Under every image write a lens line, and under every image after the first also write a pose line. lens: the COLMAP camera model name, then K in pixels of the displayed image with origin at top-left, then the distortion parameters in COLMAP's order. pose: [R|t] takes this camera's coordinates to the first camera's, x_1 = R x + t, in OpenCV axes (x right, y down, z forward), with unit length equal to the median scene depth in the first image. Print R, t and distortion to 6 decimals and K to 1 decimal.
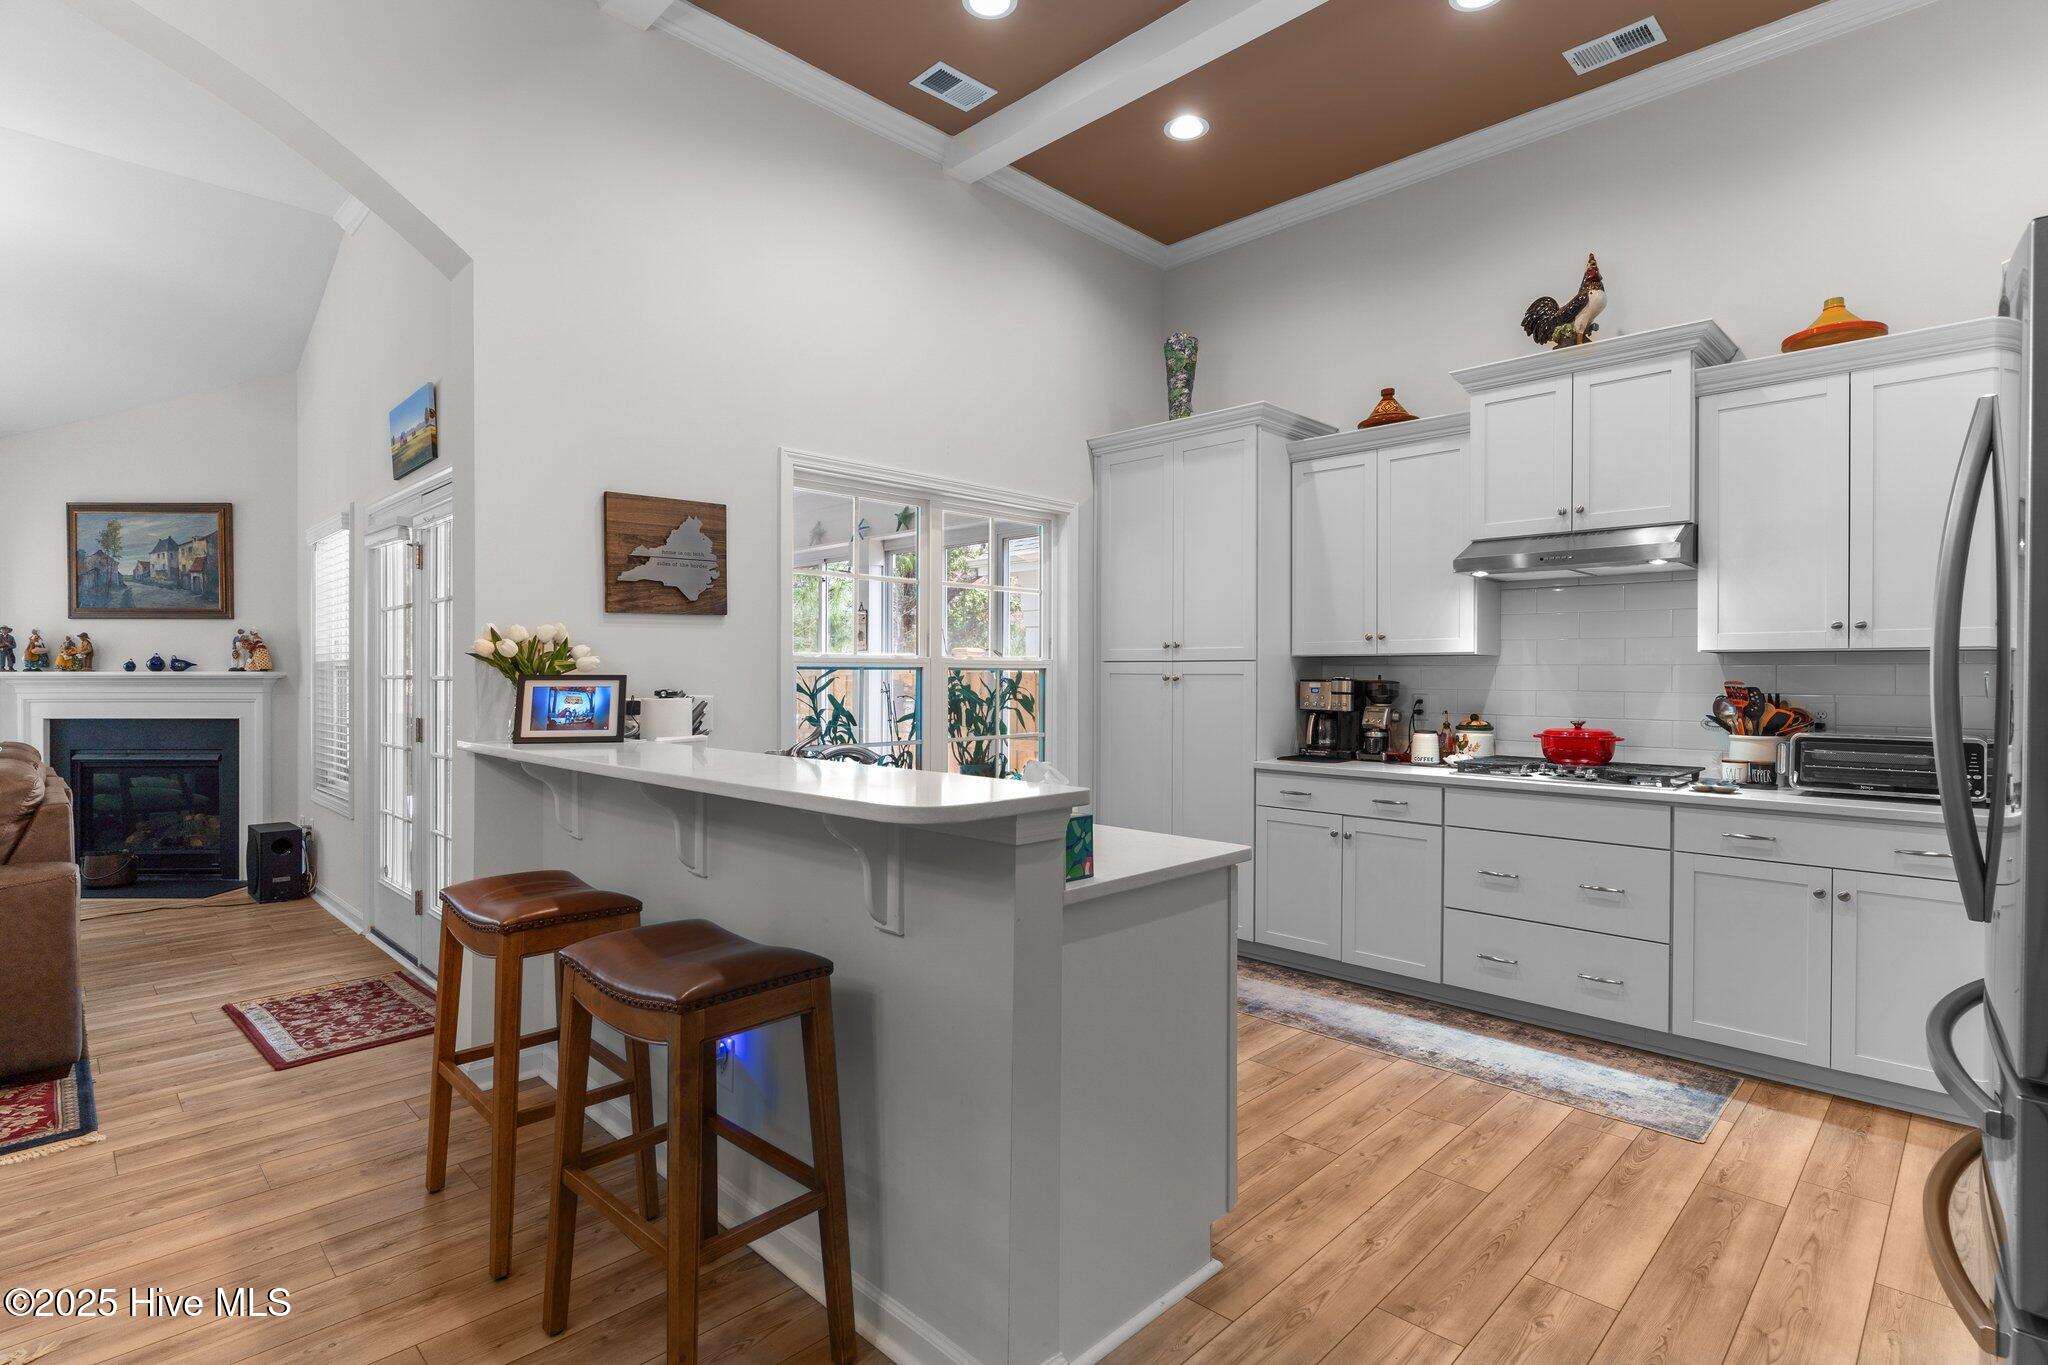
lens RADIAL K [[998.5, 0, 1022.4], [0, 998.5, 679.1], [0, 0, 1]] dist [-0.001429, 0.000086]
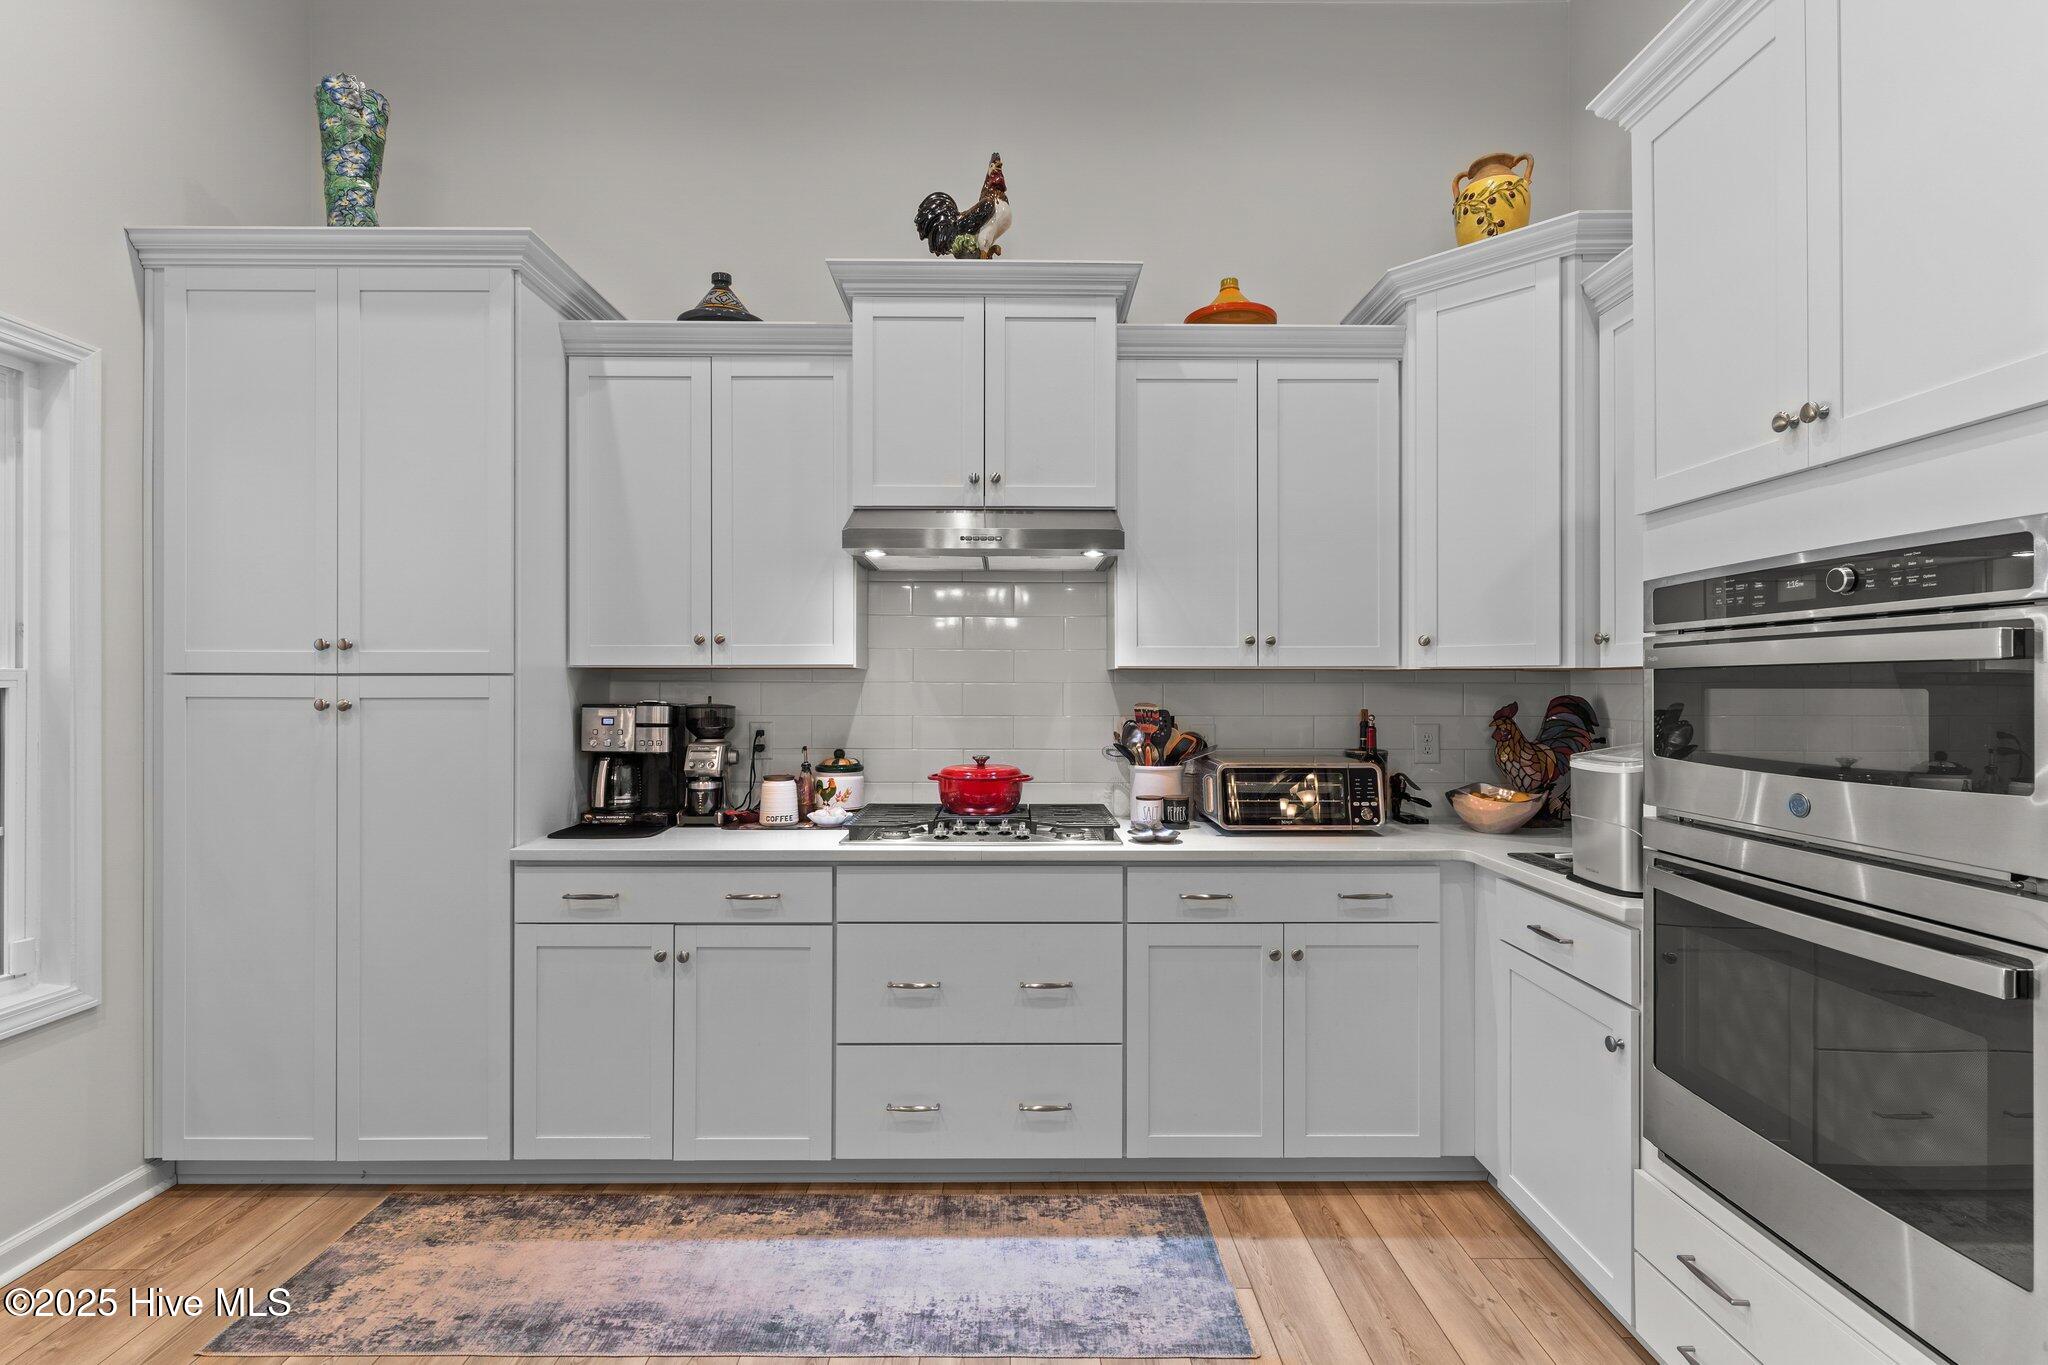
lens RADIAL K [[988.7, 0, 1028.8], [0, 988.7, 683.4], [0, 0, 1]] dist [-0.000247, -0.000746]
pose [[0.706087, -0.002334, 0.708121, 0.043220], [0.004342, 0.999990, -0.001033, -0.012994], [-0.708111, 0.003804, 0.706090, 0.430472]]
